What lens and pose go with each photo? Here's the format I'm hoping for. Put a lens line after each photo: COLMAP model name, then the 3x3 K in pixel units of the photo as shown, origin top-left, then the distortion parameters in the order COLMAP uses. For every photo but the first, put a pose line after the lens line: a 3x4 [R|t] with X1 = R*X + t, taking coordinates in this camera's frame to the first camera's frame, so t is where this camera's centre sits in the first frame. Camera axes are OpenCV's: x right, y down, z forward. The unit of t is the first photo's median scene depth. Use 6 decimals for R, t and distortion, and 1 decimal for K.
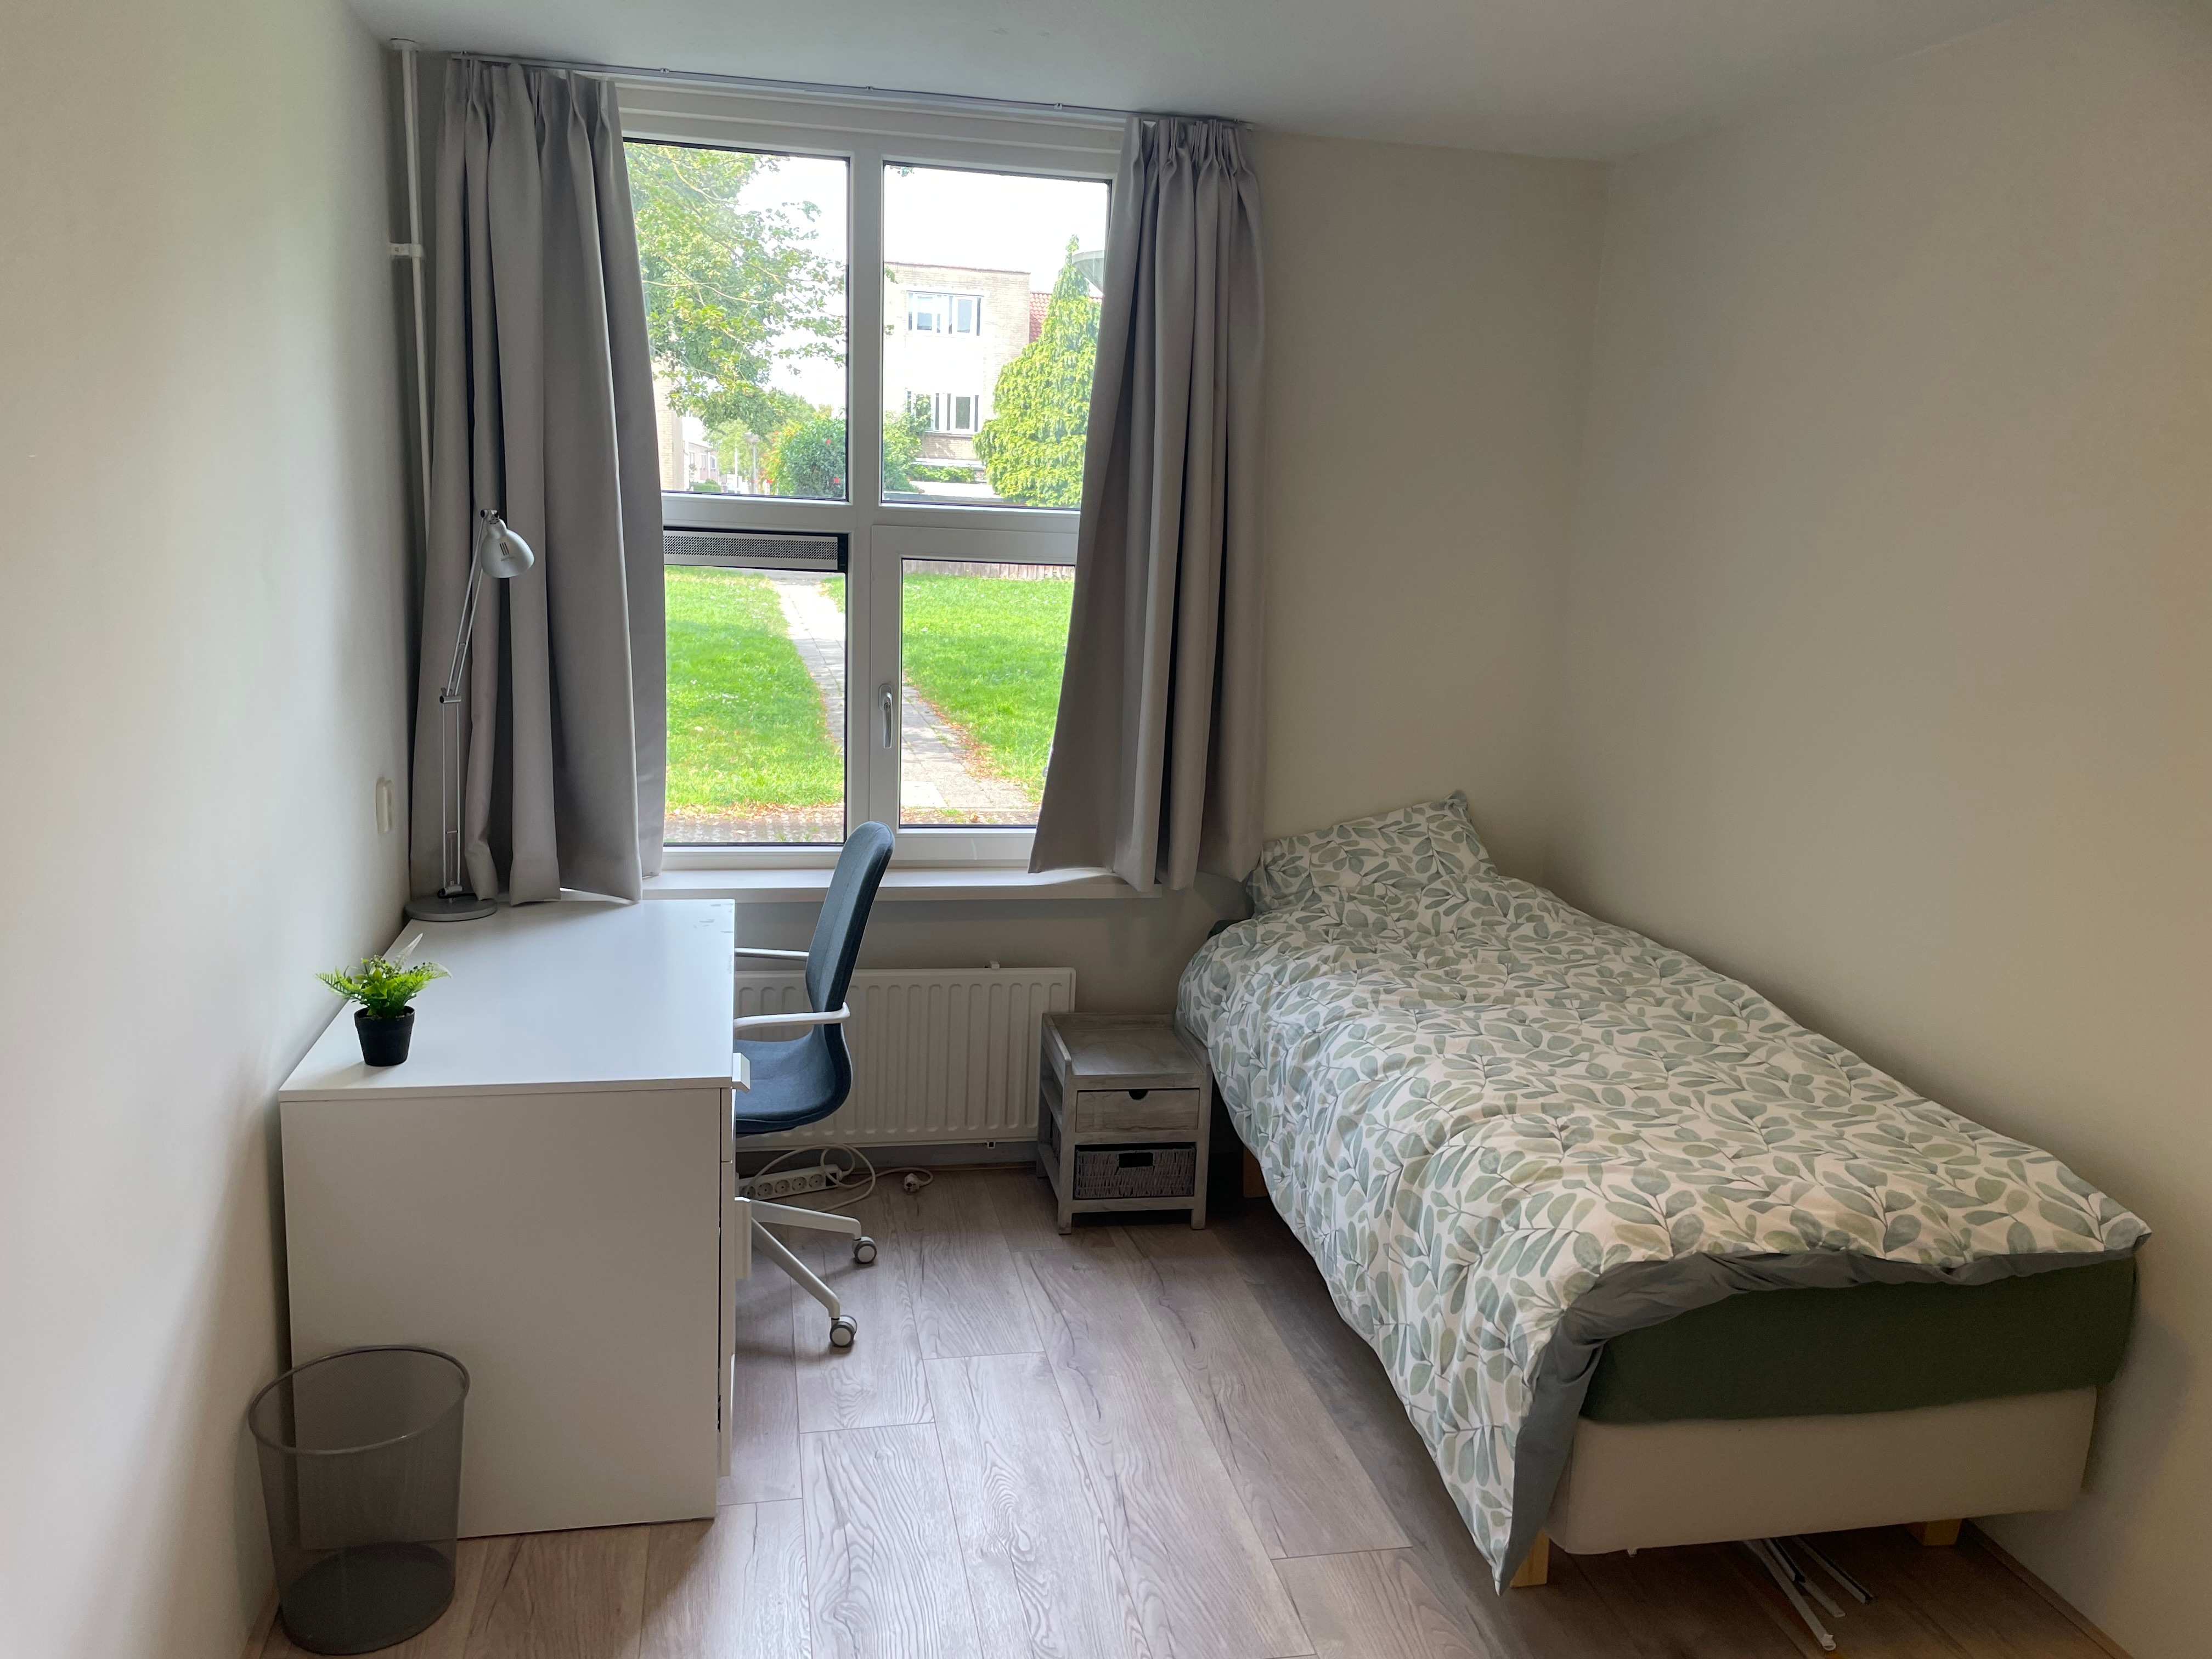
lens RADIAL K [[1665.0, 0, 1102.4], [0, 1665.0, 827.1], [0, 0, 1]] dist [0.054054, -0.092194]
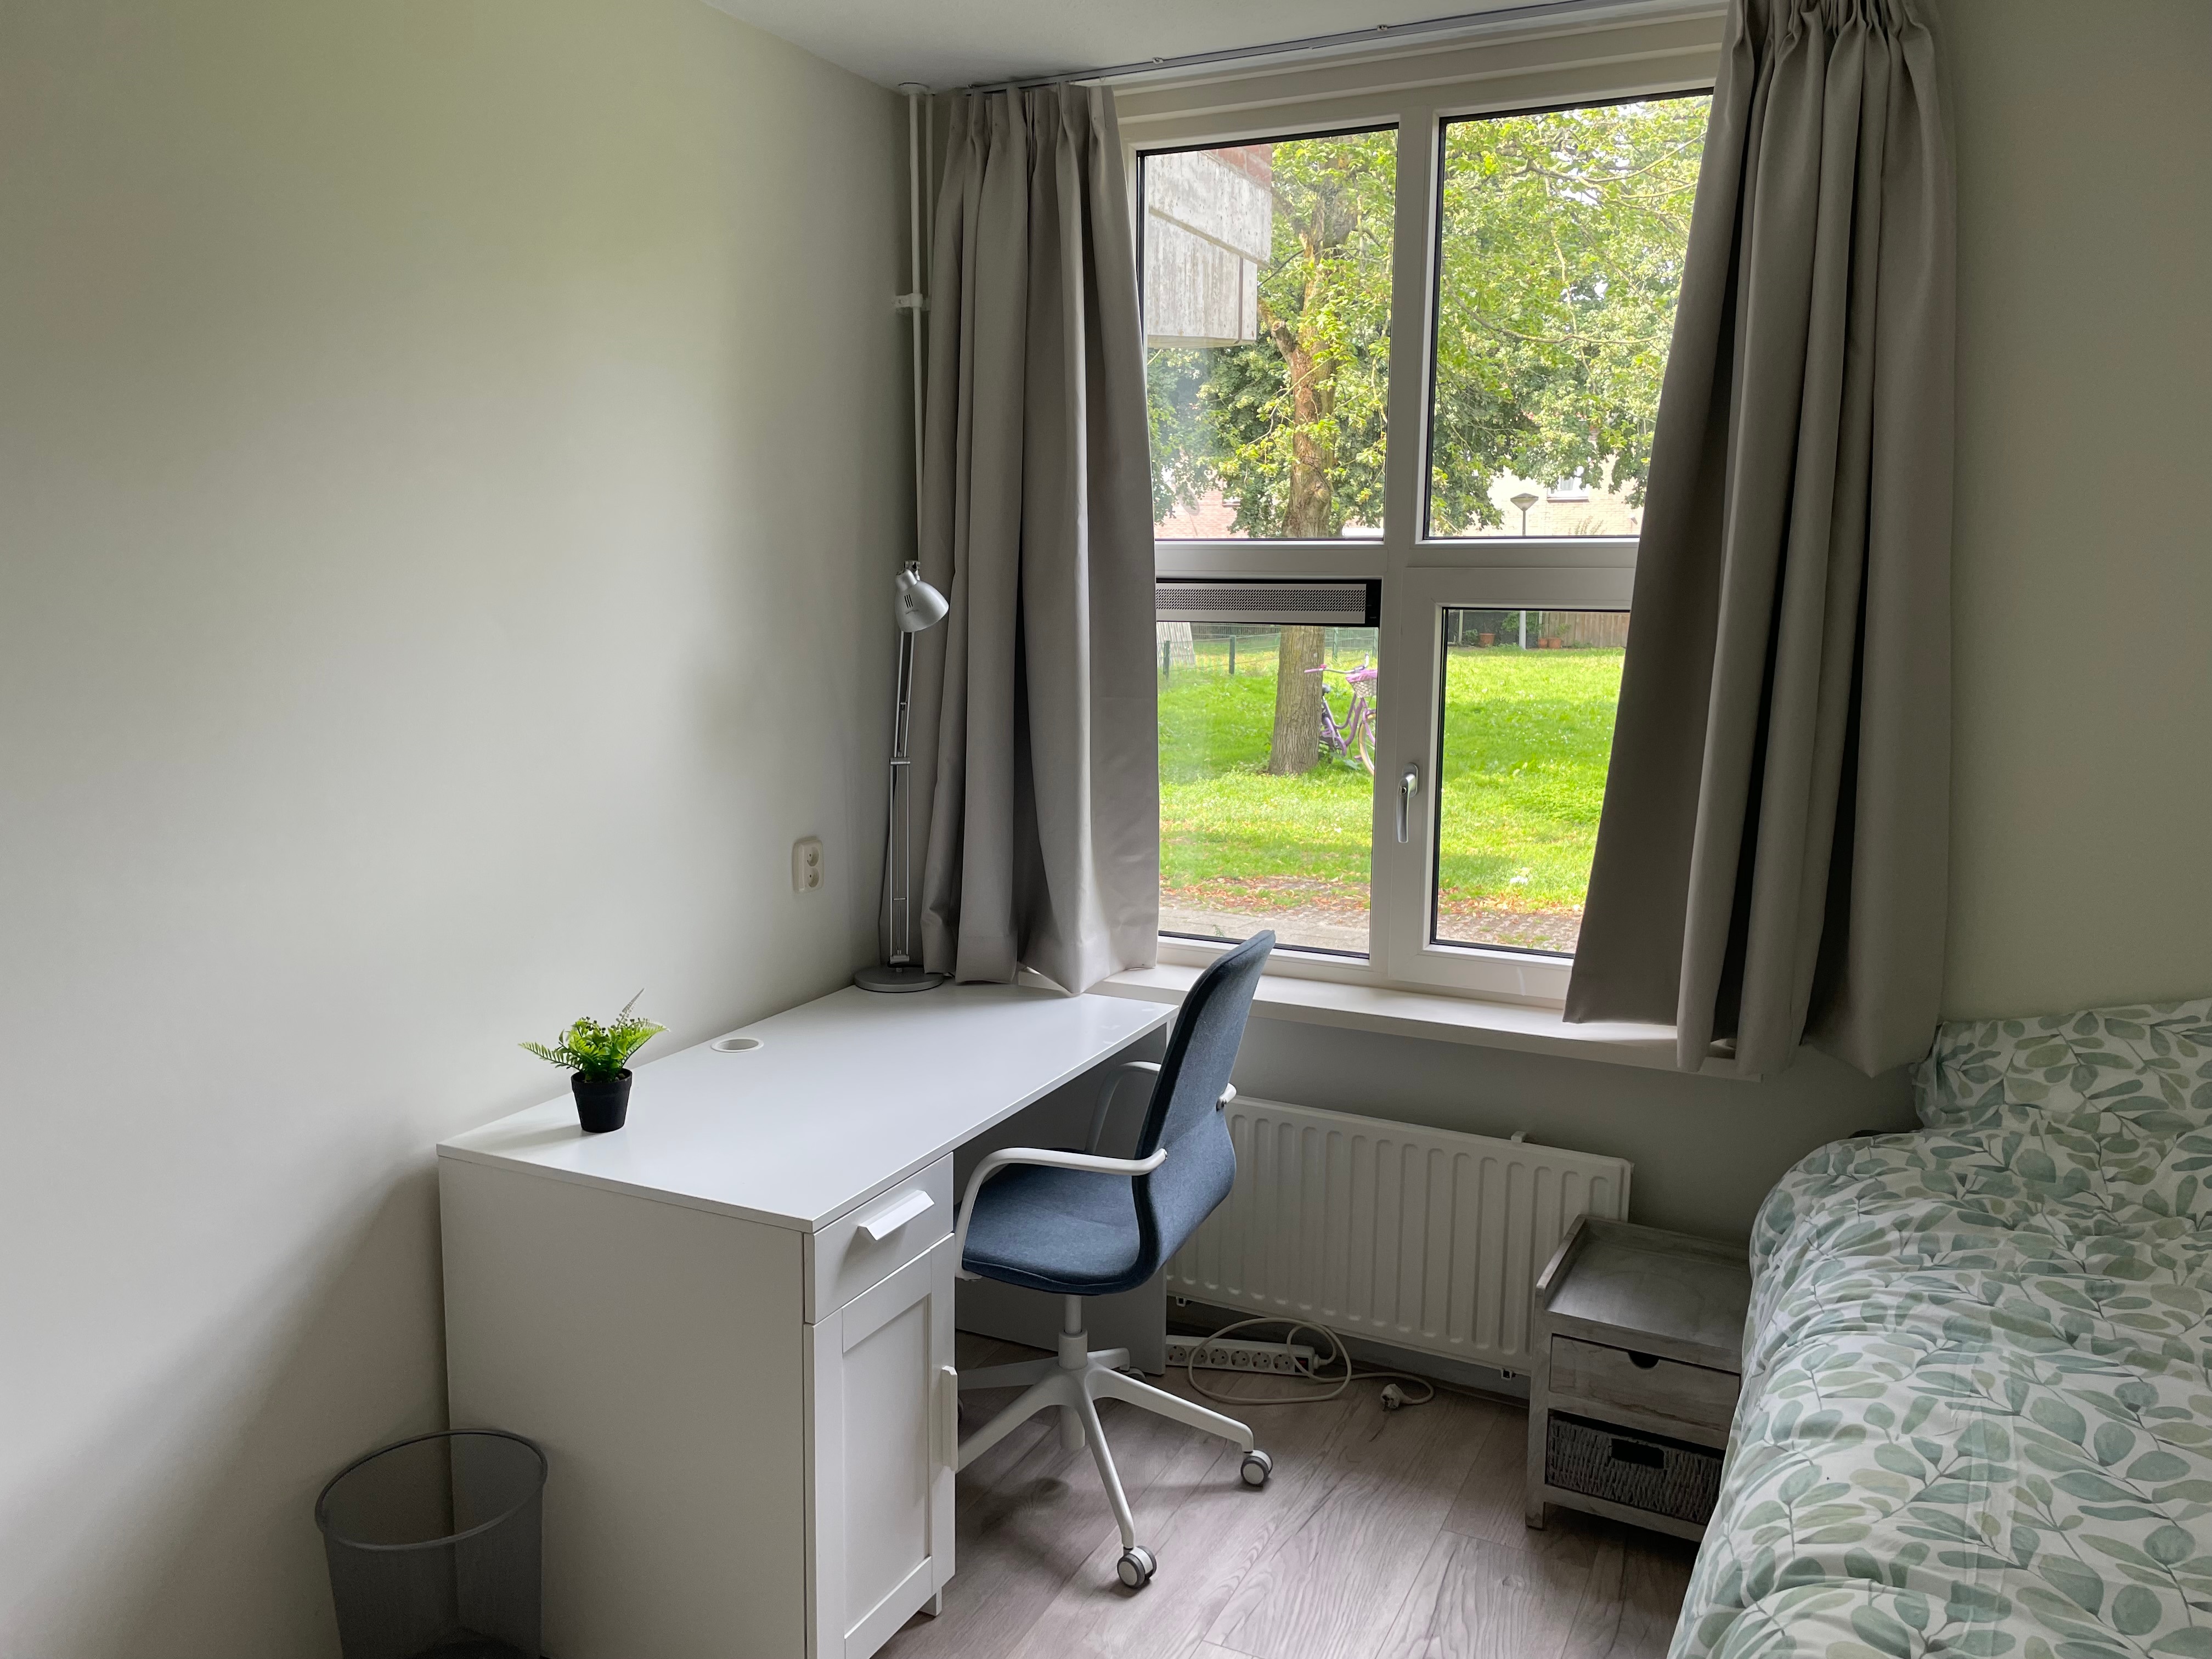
lens RADIAL K [[1665.0, 0, 1098.0], [0, 1665.0, 822.6], [0, 0, 1]] dist [0.054054, -0.092194]
pose [[0.784061, 0.057067, -0.618055, 0.274687], [-0.091499, 0.995512, -0.024156, -0.026478], [0.613903, 0.075491, 0.785764, 0.306278]]
